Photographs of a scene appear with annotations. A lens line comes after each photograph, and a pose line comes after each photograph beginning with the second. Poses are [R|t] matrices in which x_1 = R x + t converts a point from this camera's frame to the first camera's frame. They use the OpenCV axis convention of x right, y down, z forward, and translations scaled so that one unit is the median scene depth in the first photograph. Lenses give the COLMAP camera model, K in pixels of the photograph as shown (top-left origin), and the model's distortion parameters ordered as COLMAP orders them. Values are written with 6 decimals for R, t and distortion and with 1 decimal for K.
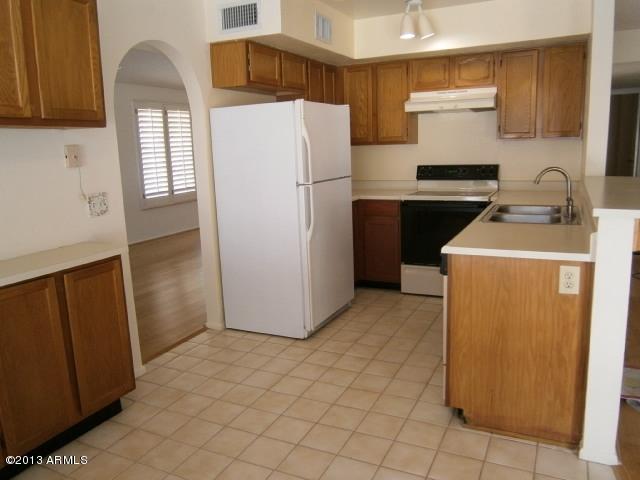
lens RADIAL K [[504.9, 0, 319.1], [0, 504.9, 237.0], [0, 0, 1]] dist [-0.077246, 0.055688]
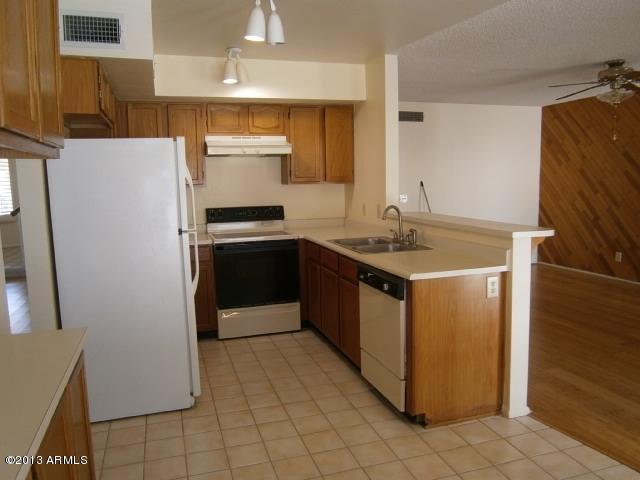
lens RADIAL K [[504.9, 0, 319.1], [0, 504.9, 237.0], [0, 0, 1]] dist [-0.077246, 0.055688]
pose [[0.722583, -0.059430, 0.688725, -0.471755], [0.119790, 0.991990, -0.040081, -0.030406], [-0.680826, 0.111464, 0.723914, 0.202214]]
